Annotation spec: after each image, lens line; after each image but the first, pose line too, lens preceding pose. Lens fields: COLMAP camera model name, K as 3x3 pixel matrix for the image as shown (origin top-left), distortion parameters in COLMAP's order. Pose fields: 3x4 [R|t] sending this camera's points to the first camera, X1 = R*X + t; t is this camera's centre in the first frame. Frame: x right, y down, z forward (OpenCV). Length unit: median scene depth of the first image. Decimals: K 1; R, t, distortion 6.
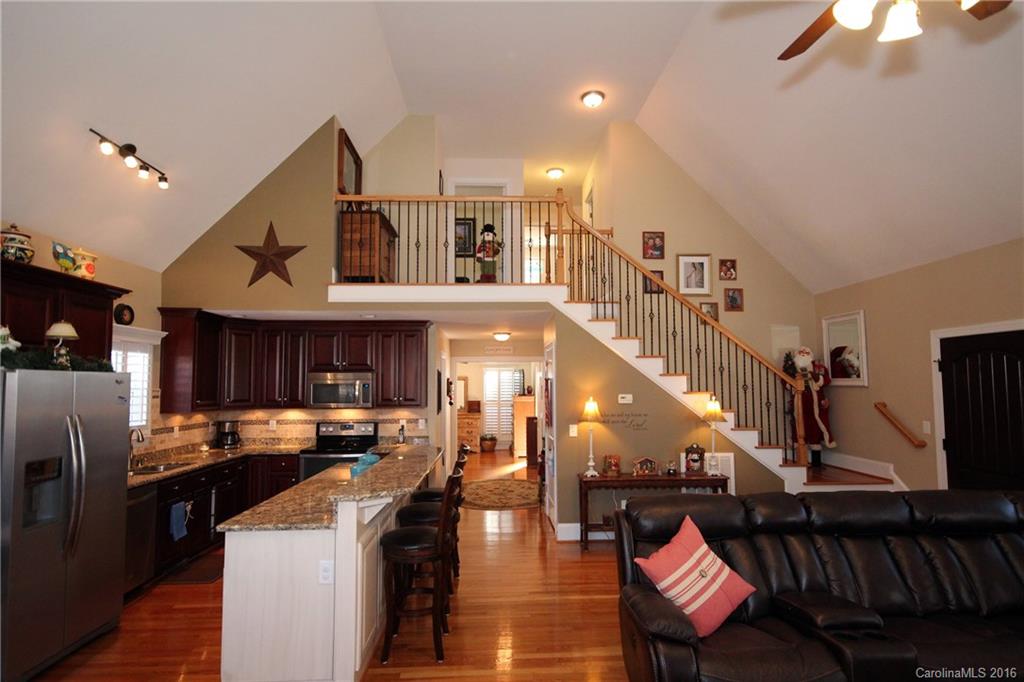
lens RADIAL K [[525.0, 0, 511.3], [0, 525.0, 344.5], [0, 0, 1]] dist [-0.001421, -0.000154]
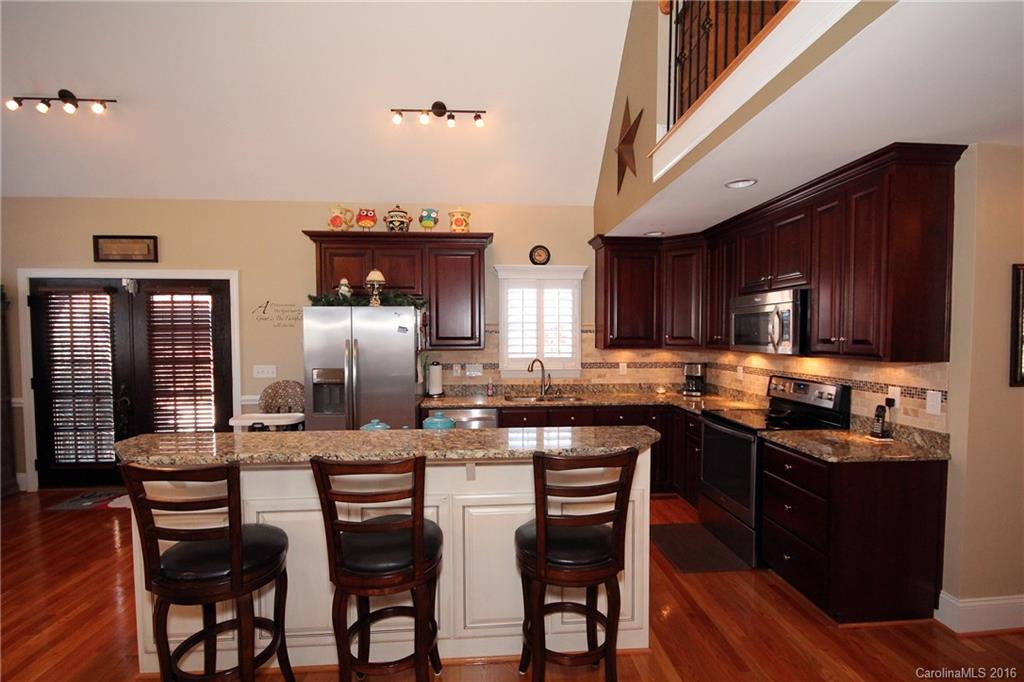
lens RADIAL K [[477.4, 0, 513.6], [0, 477.4, 351.0], [0, 0, 1]] dist [0.004667, -0.000834]
pose [[0.039068, 0.041574, -0.998371, 0.224272], [0.076759, 0.996057, 0.044481, 0.080037], [0.996284, -0.078371, 0.035723, 0.768587]]
